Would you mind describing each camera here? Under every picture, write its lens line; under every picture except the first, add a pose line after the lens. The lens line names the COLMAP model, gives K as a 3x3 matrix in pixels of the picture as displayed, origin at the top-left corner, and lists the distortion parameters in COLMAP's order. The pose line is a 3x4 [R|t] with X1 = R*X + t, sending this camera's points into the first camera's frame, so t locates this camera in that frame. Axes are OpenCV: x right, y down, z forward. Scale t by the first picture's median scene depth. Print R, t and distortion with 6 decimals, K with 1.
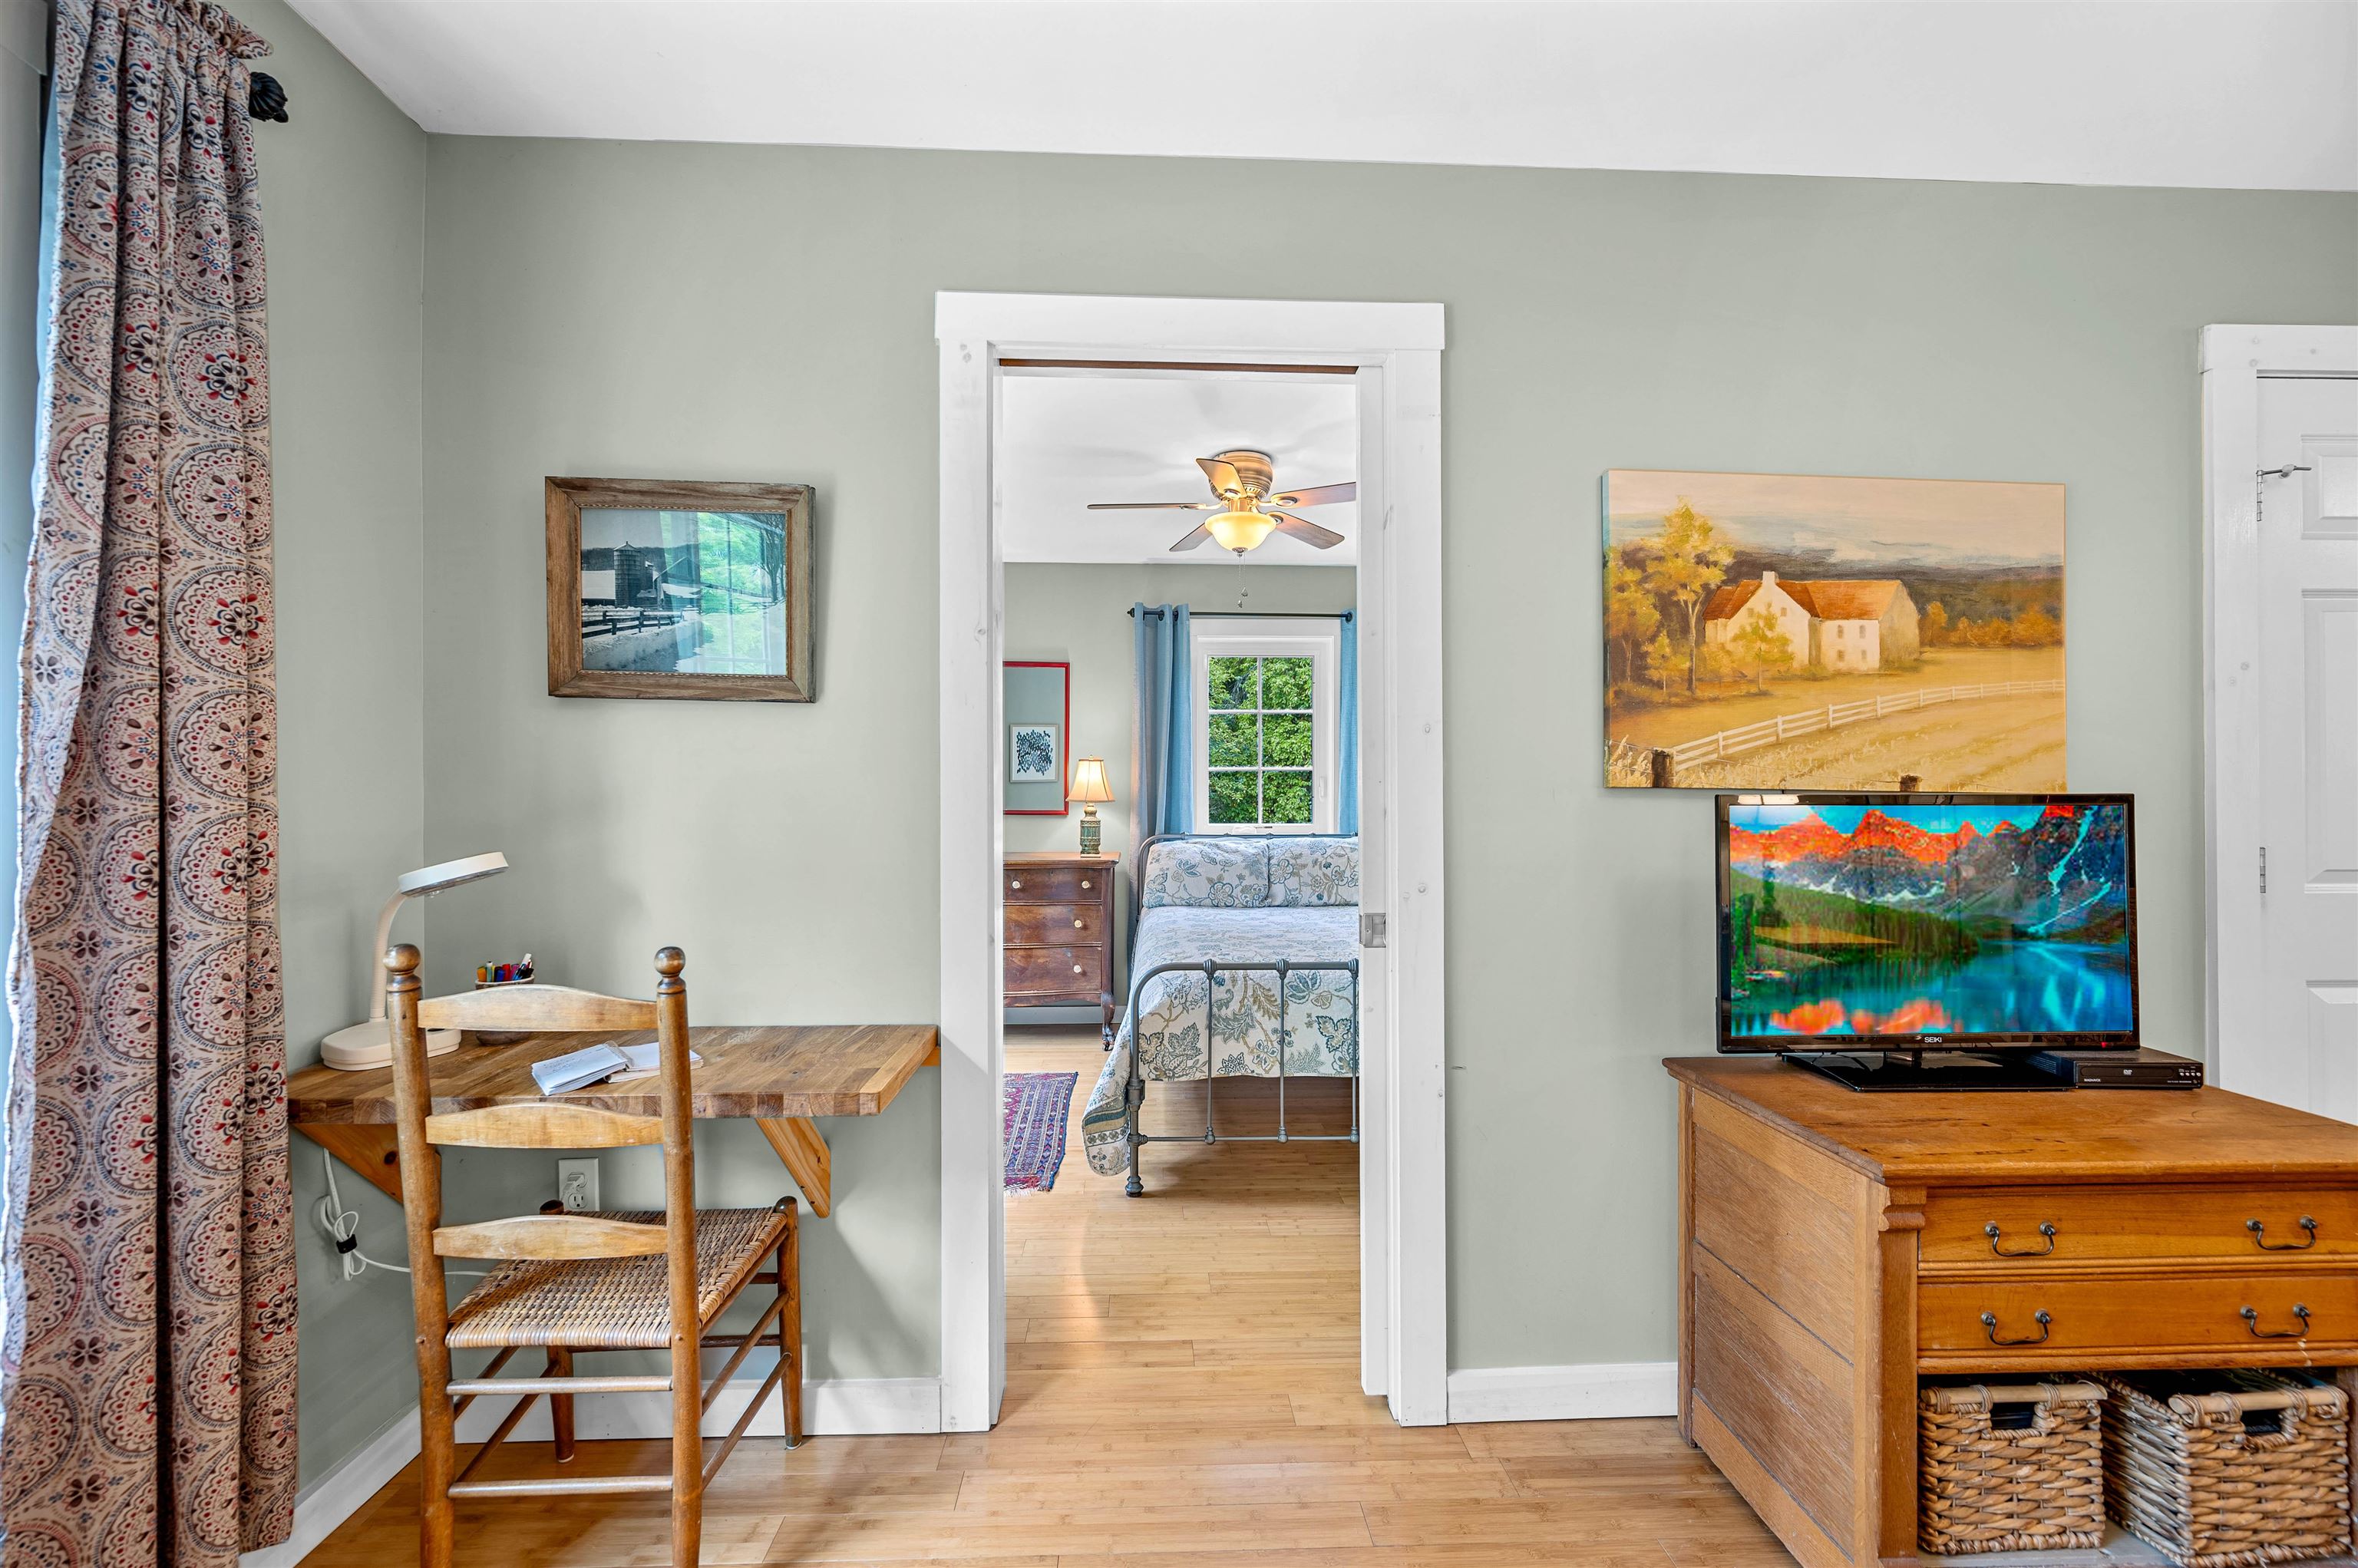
lens RADIAL K [[934.7, 0, 1161.4], [0, 934.7, 791.7], [0, 0, 1]] dist [-0.000471, -0.000420]
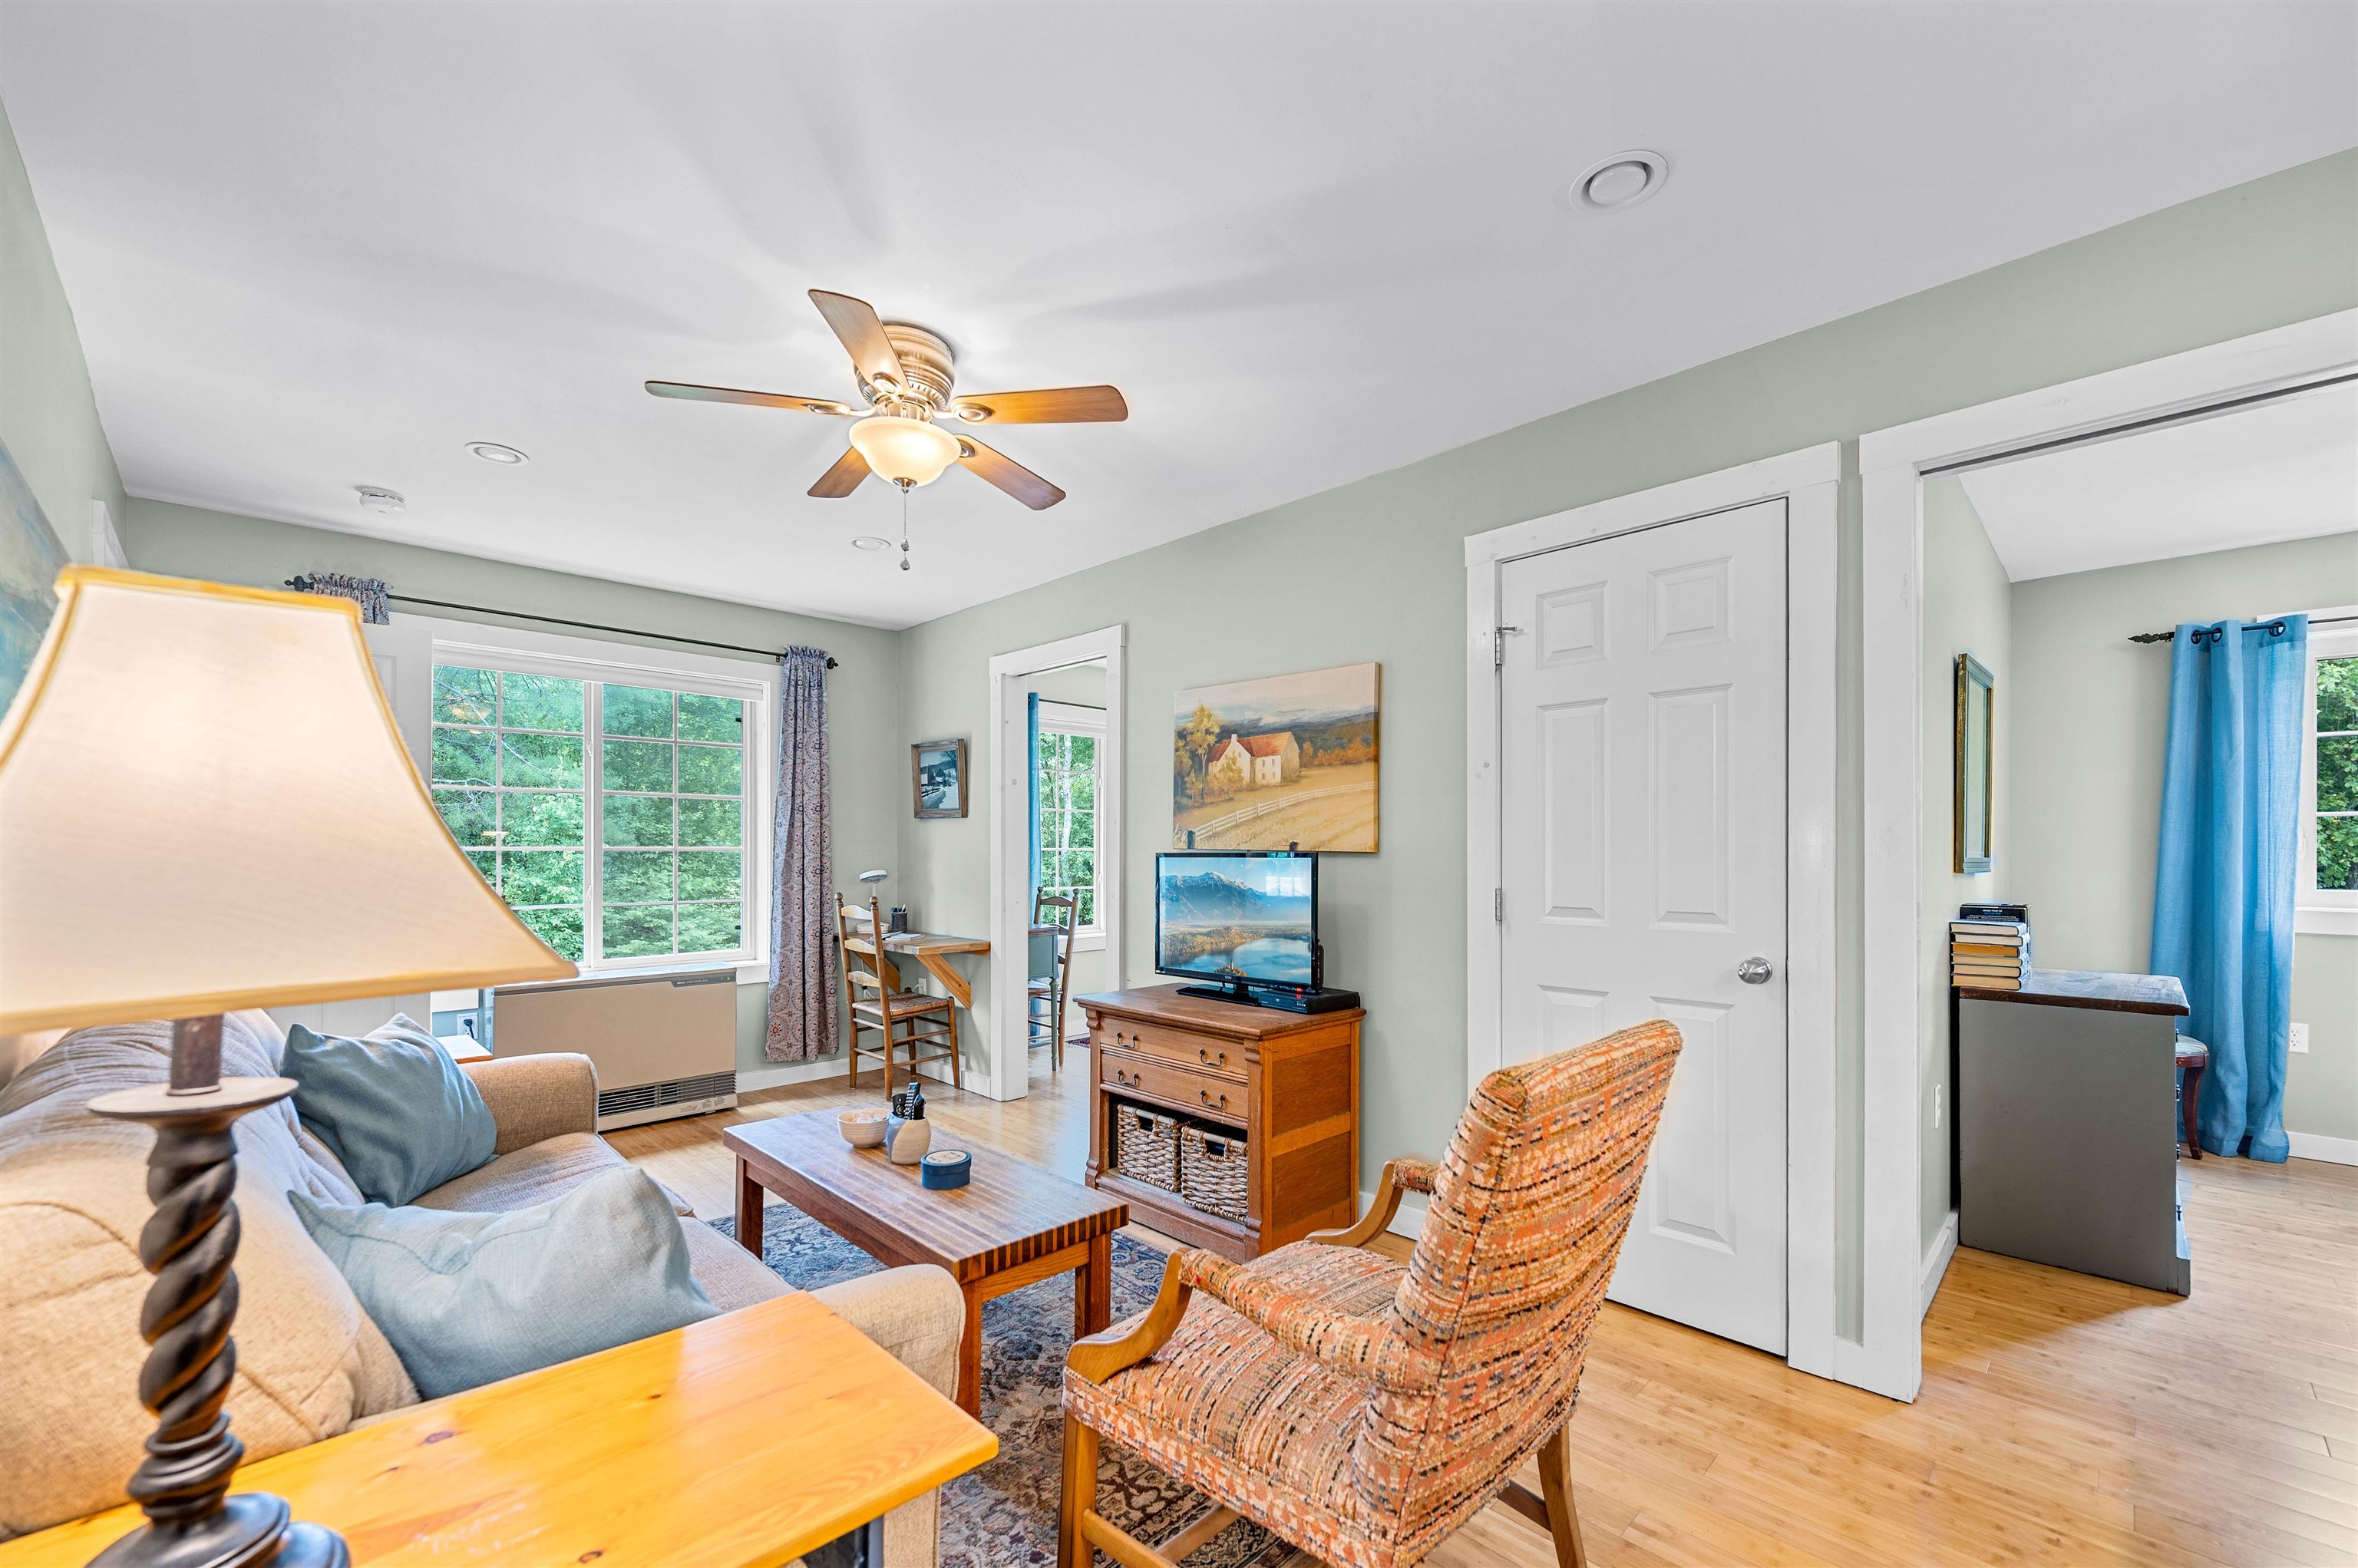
lens RADIAL K [[934.7, 0, 1144.1], [0, 934.7, 854.1], [0, 0, 1]] dist [-0.000471, -0.000420]
pose [[0.660448, 0.002390, -0.750868, 1.931984], [0.000048, 0.999995, 0.003225, 0.000379], [0.750872, -0.002166, 0.660445, -0.378985]]
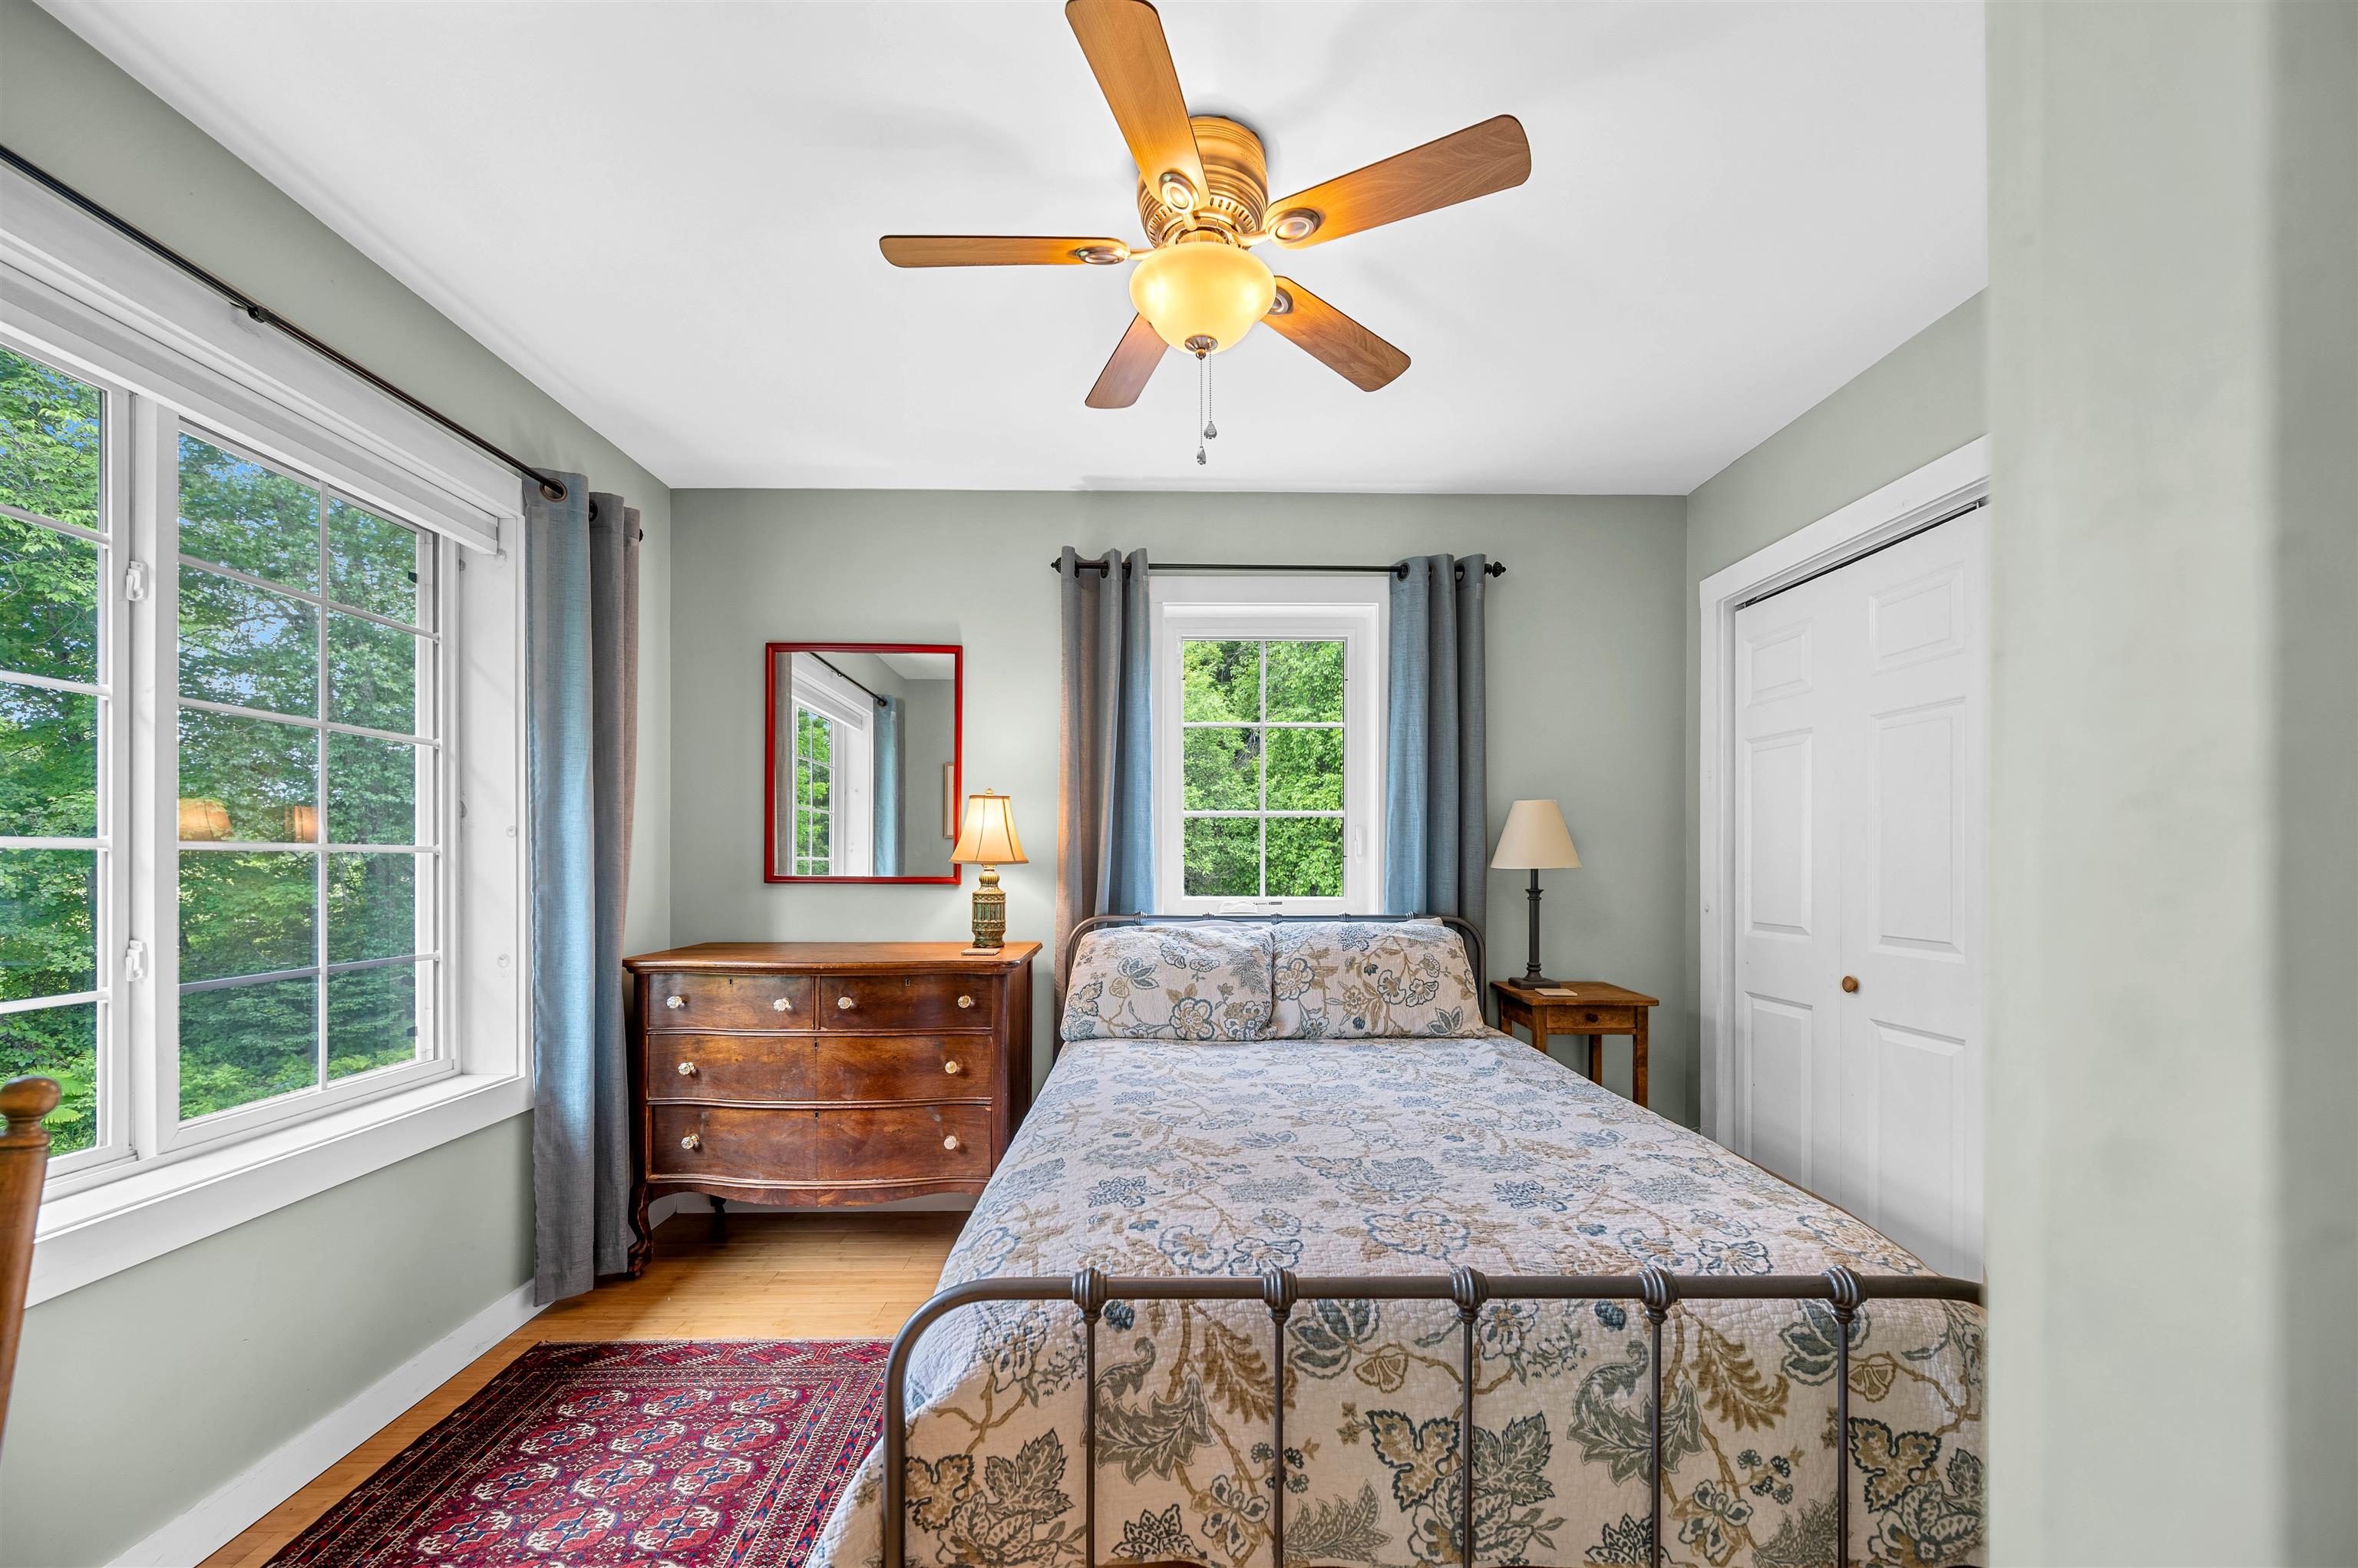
lens RADIAL K [[934.7, 0, 1142.0], [0, 934.7, 863.6], [0, 0, 1]] dist [-0.000471, -0.000420]
pose [[0.998941, -0.000019, -0.046018, 0.136285], [0.000421, 0.999962, 0.008728, 0.012405], [0.046016, -0.008739, 0.998902, 0.924263]]
